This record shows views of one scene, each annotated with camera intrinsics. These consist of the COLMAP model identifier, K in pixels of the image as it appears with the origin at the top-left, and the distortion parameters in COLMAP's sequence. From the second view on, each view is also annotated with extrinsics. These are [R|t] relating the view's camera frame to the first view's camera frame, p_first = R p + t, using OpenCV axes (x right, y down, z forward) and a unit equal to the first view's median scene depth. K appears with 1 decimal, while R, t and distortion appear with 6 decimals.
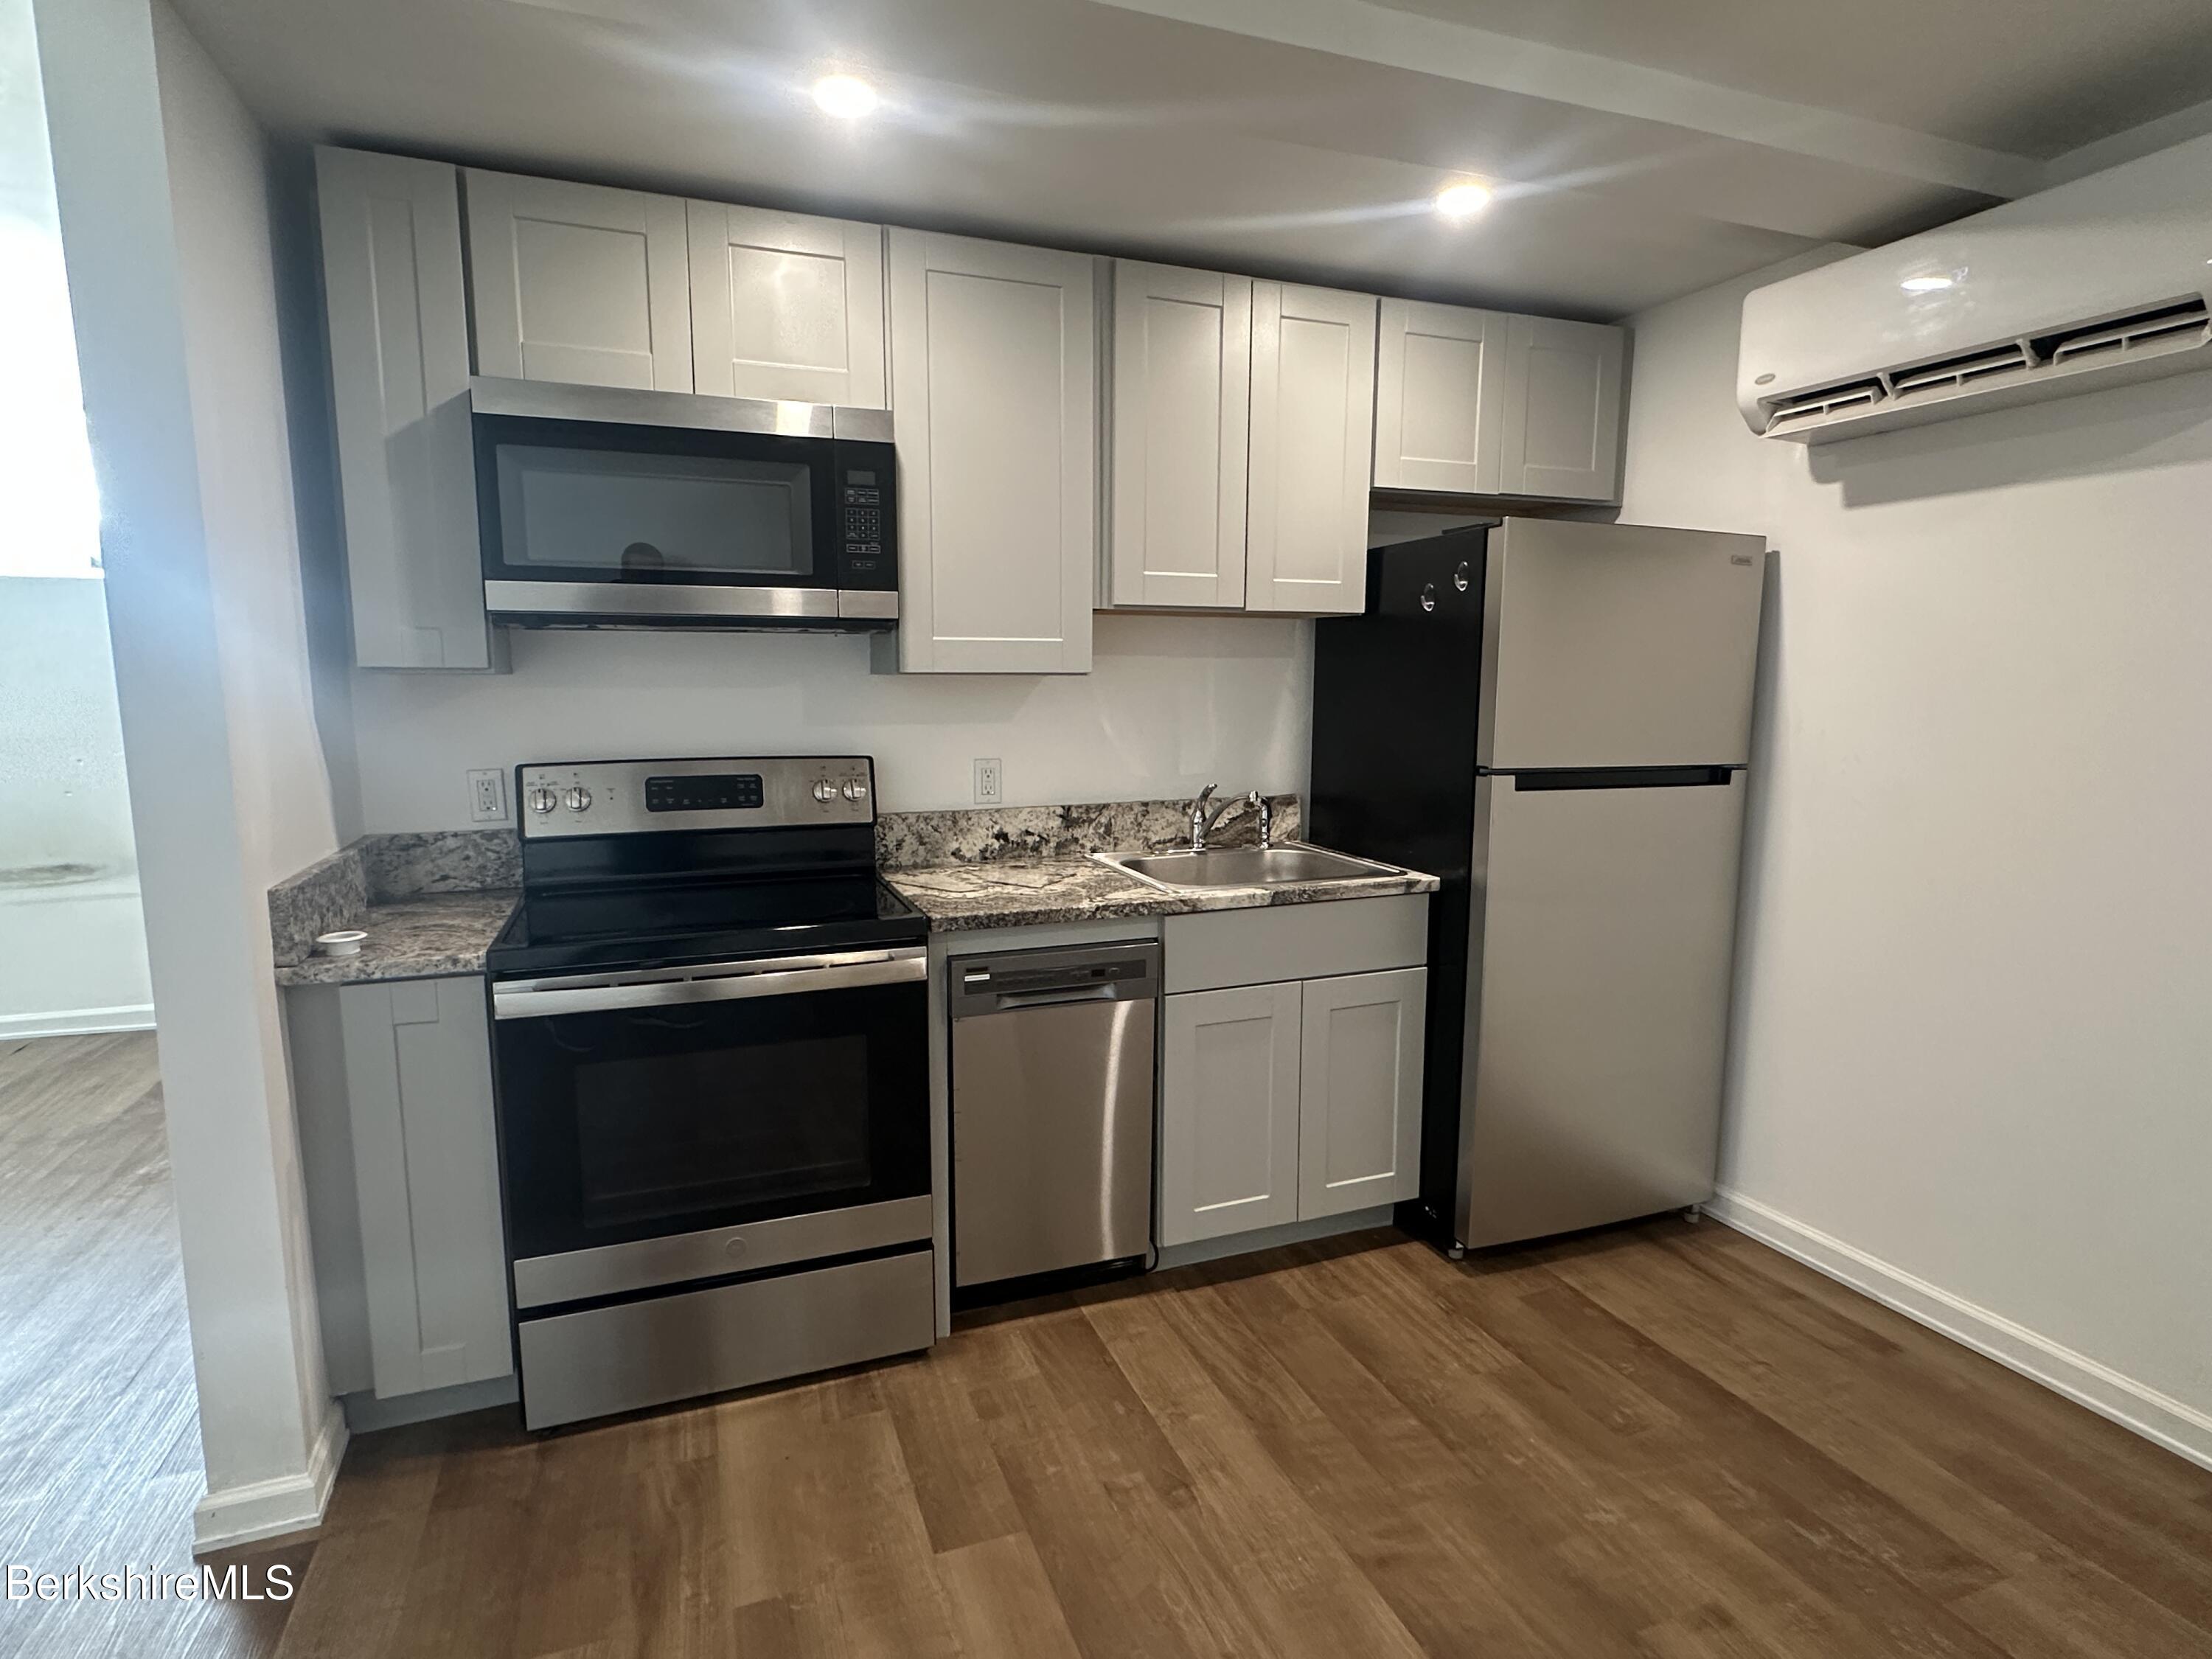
lens RADIAL K [[1144.7, 0, 1107.4], [0, 1144.7, 837.8], [0, 0, 1]] dist [-0.000942, -0.000544]
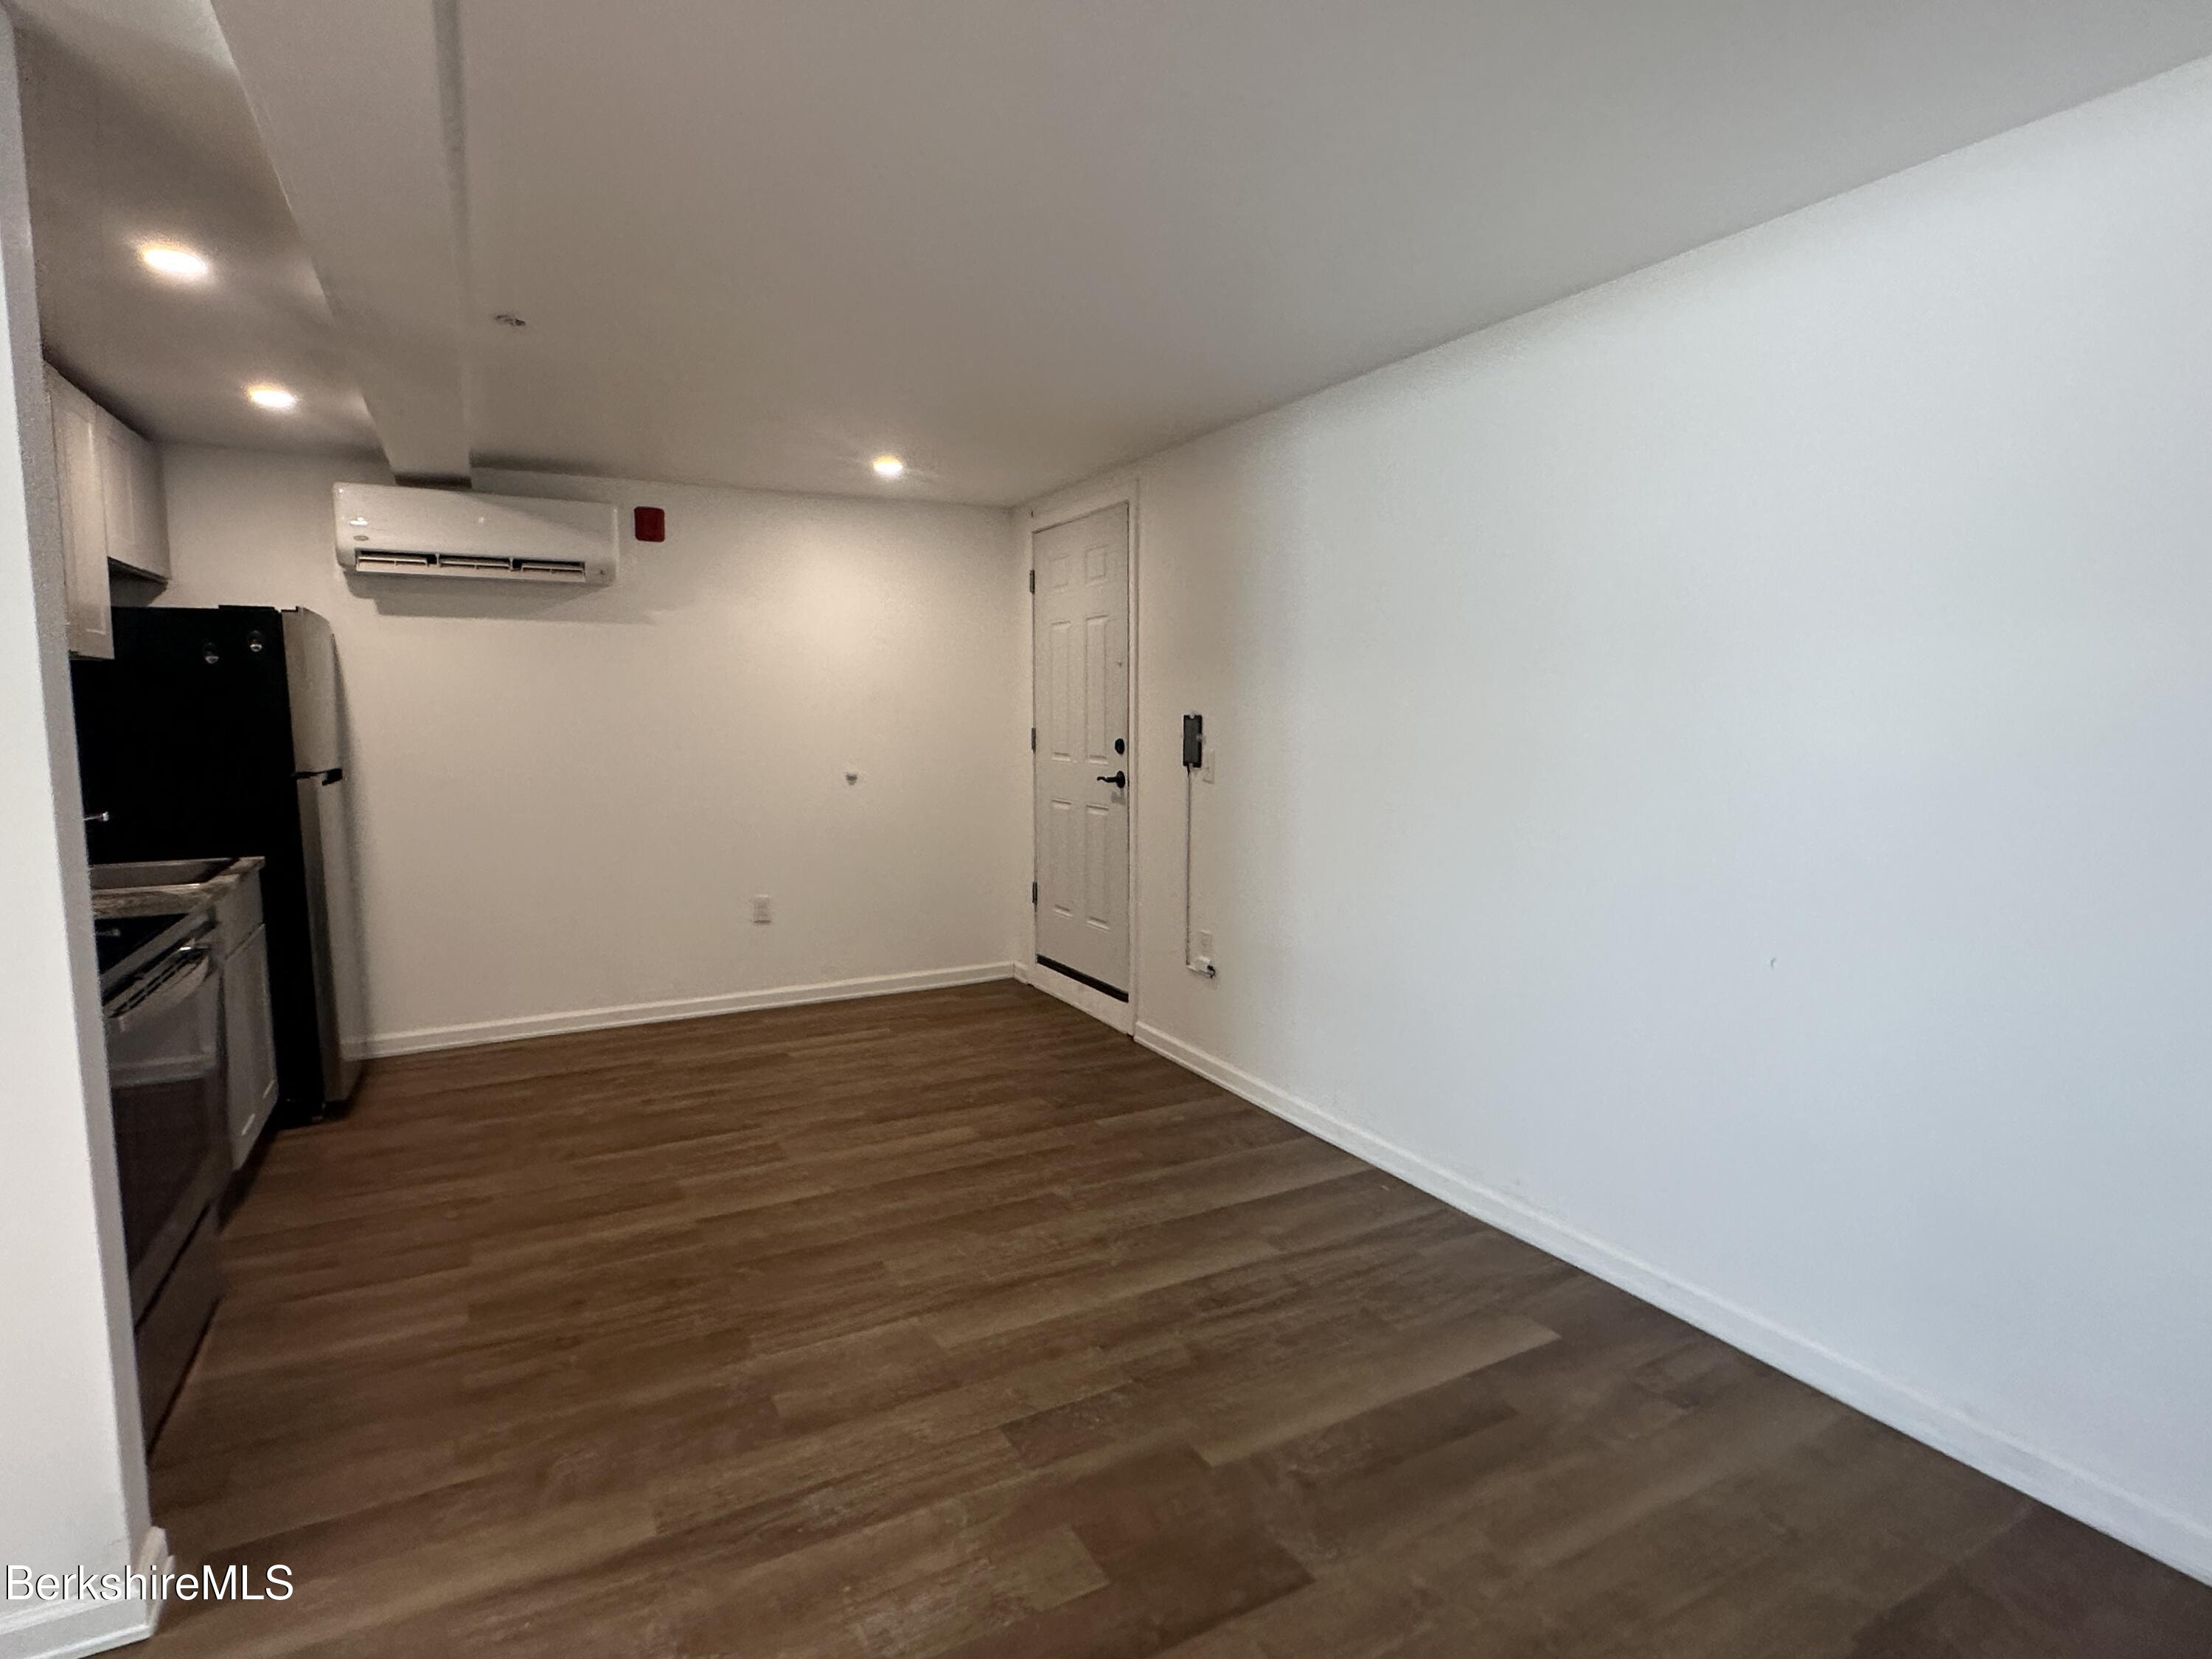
lens RADIAL K [[1145.5, 0, 1106.0], [0, 1145.5, 829.5], [0, 0, 1]] dist [-0.001953, -0.000200]
pose [[-0.135820, -0.104756, 0.985180, -1.223405], [0.144051, 0.981739, 0.124249, -0.022519], [-0.980205, 0.158791, -0.118250, 0.163622]]
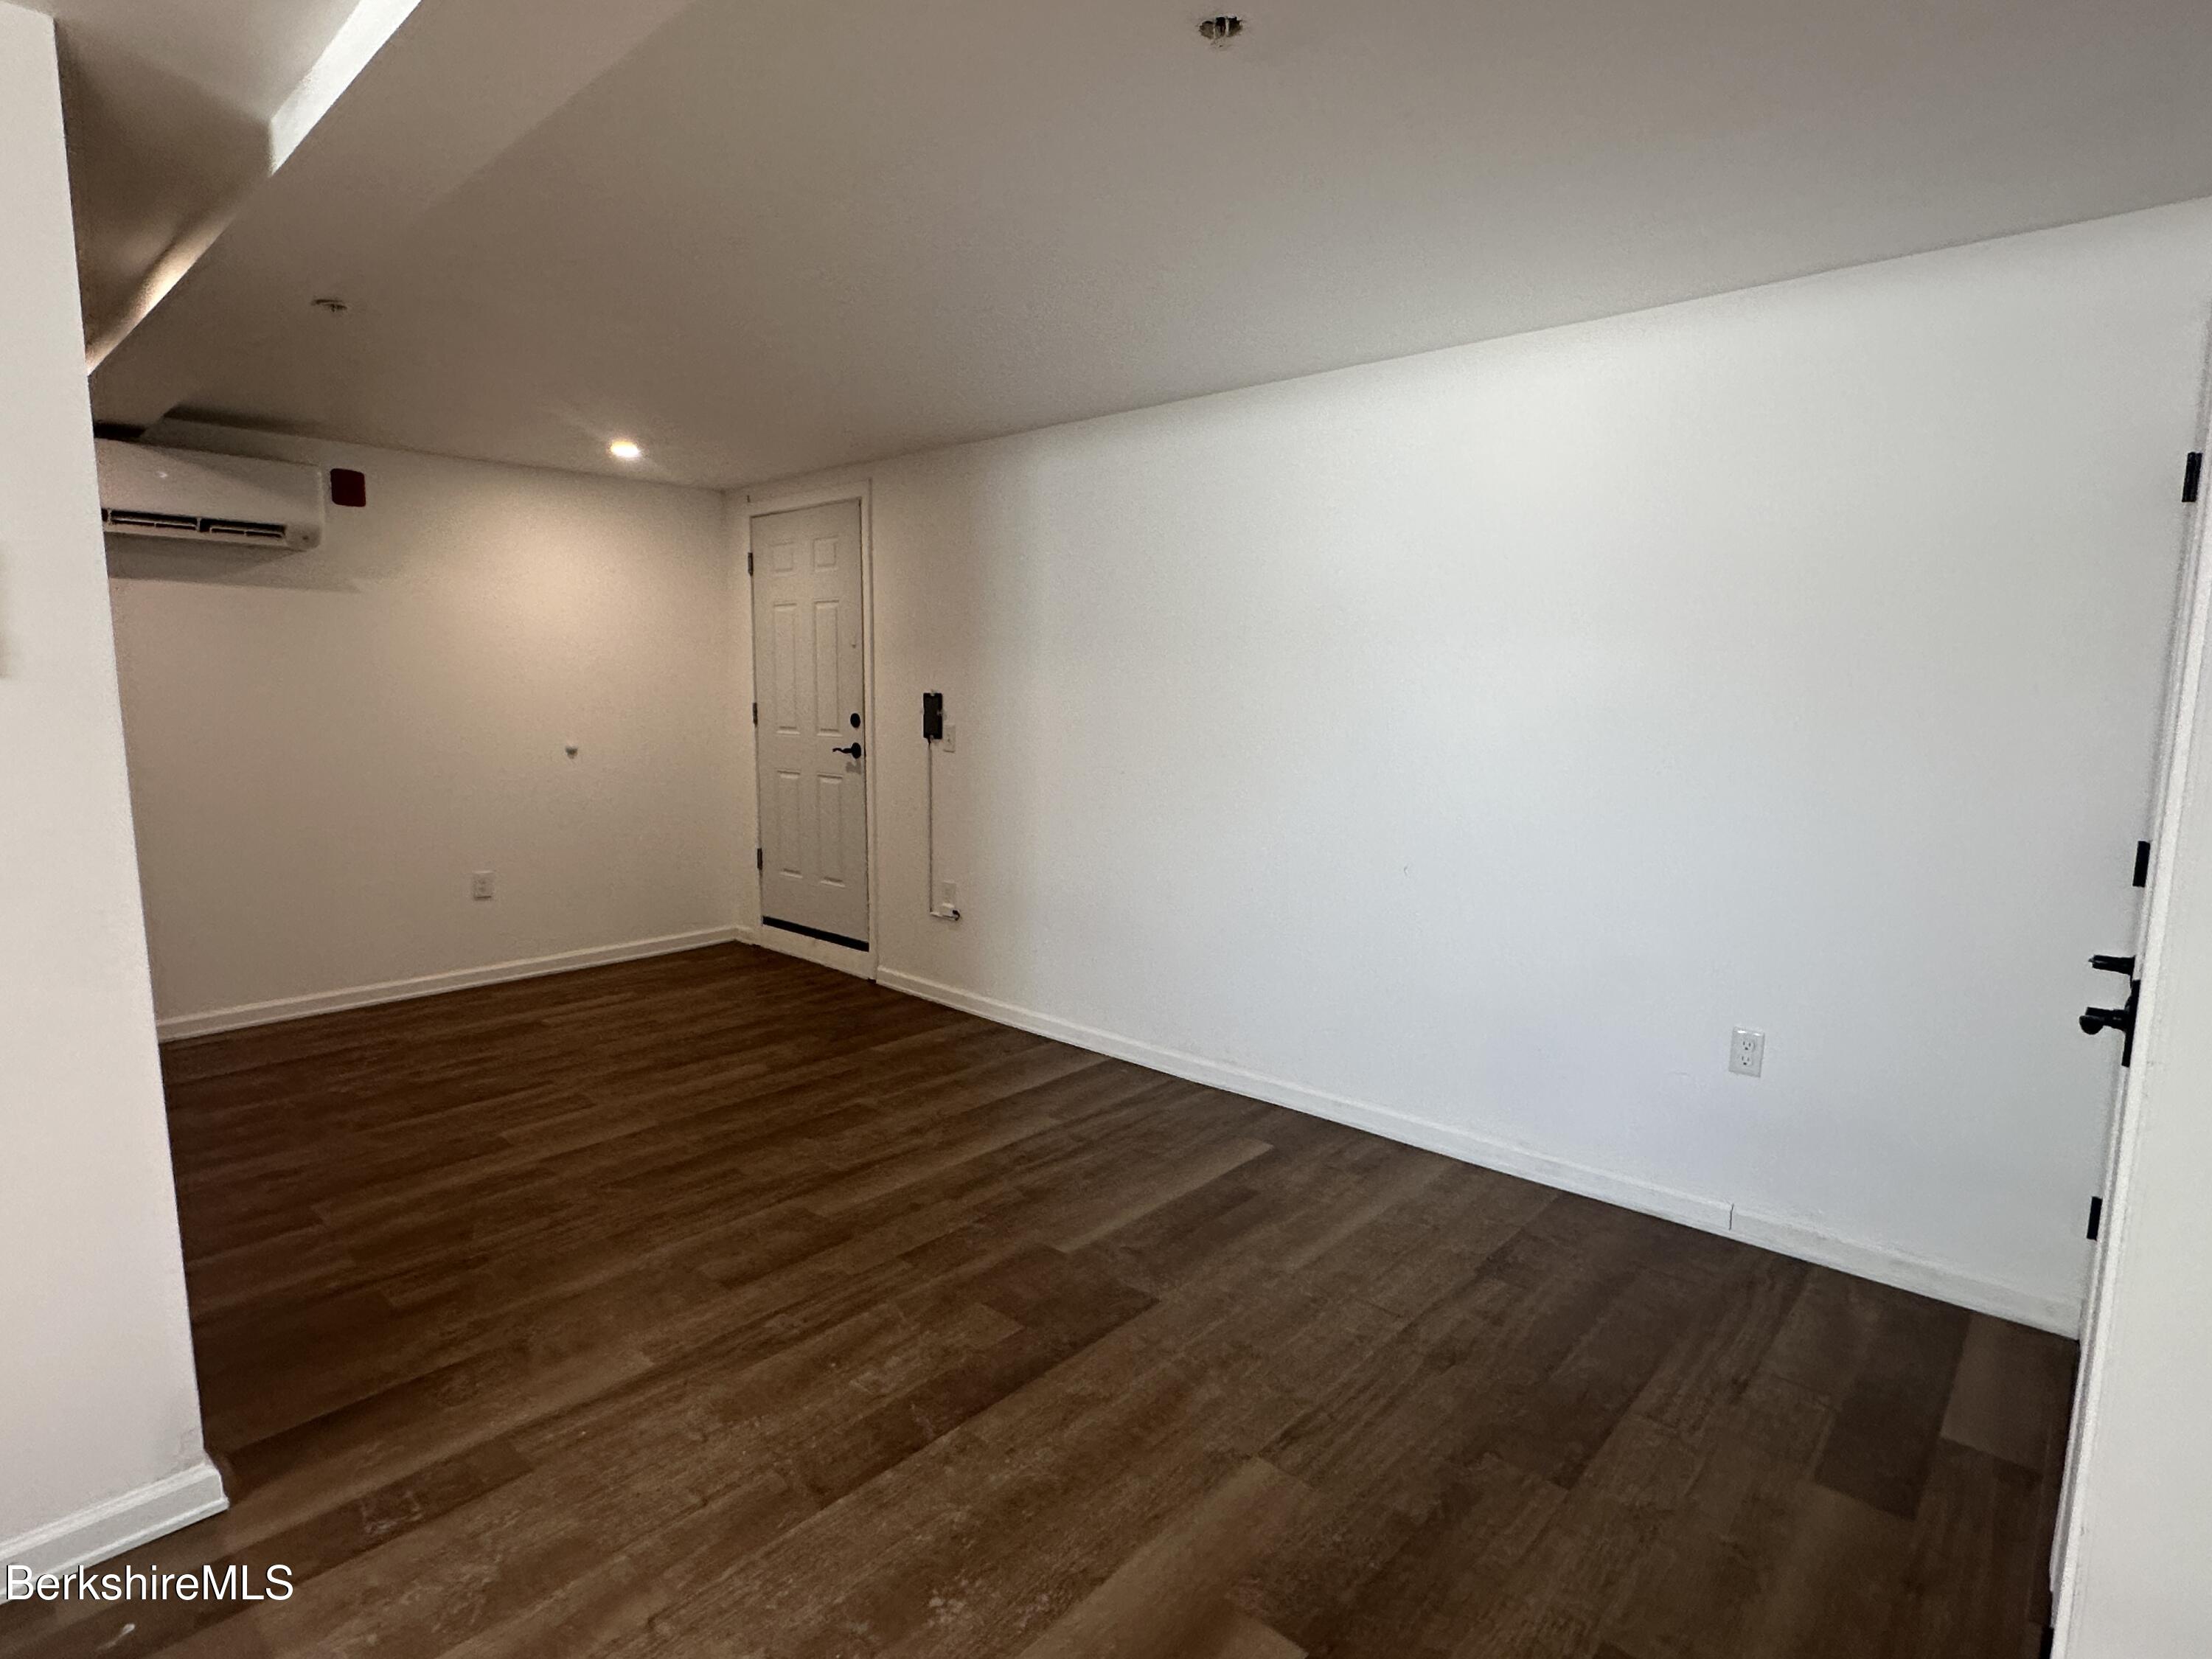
lens RADIAL K [[1144.7, 0, 1107.4], [0, 1144.7, 837.8], [0, 0, 1]] dist [-0.000942, -0.000544]
pose [[-0.462393, -0.125012, 0.877818, -1.417510], [0.116562, 0.972849, 0.199944, -0.073144], [-0.878980, 0.194773, -0.435267, 0.433206]]
